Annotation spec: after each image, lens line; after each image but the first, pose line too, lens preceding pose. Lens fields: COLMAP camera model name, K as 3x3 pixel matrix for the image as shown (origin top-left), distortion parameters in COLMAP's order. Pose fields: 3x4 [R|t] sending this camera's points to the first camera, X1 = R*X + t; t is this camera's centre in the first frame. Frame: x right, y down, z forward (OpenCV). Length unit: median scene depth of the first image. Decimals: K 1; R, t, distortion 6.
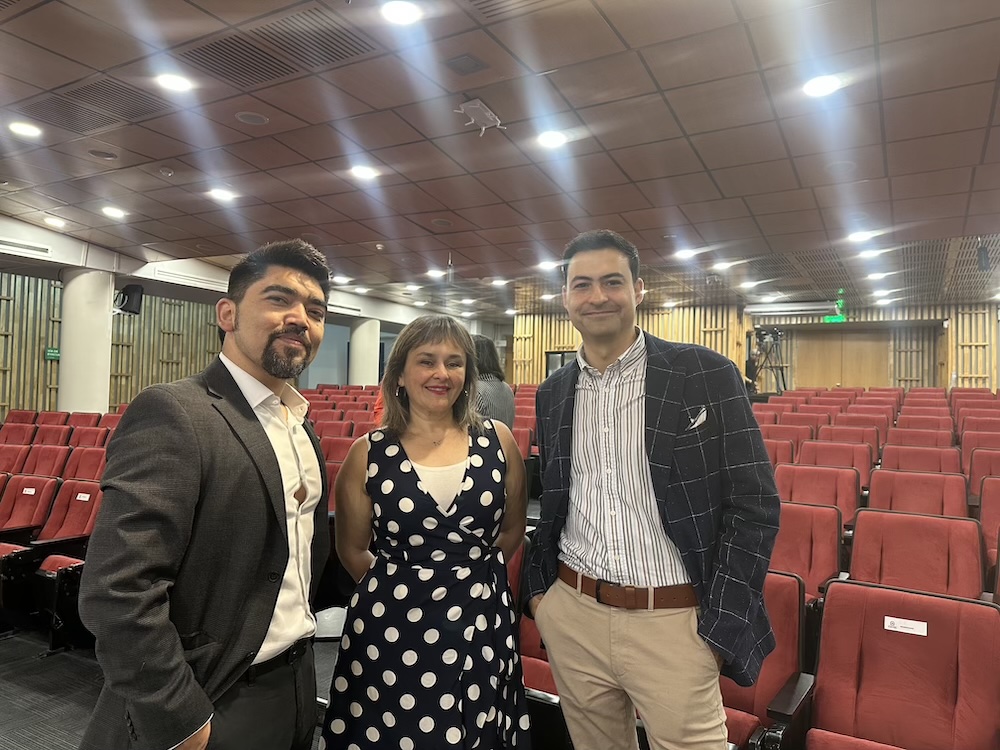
lens RADIAL K [[687.6, 0, 500.0], [0, 687.6, 375.0], [0, 0, 1]] dist [-0.002162, -0.003908]
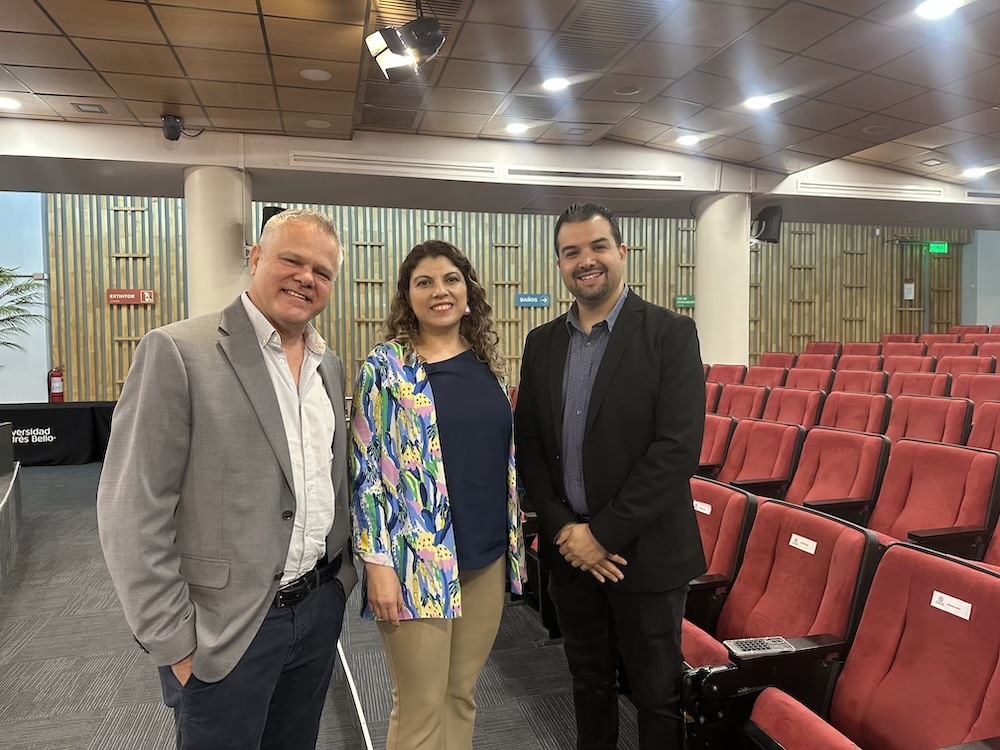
lens RADIAL K [[731.8, 0, 516.0], [0, 731.8, 373.0], [0, 0, 1]] dist [0.389078, -0.605353]
pose [[0.704300, 0.002433, -0.709898, -0.101278], [0.050000, 0.997341, 0.053024, 0.002717], [0.708139, -0.072839, 0.702306, 0.131344]]
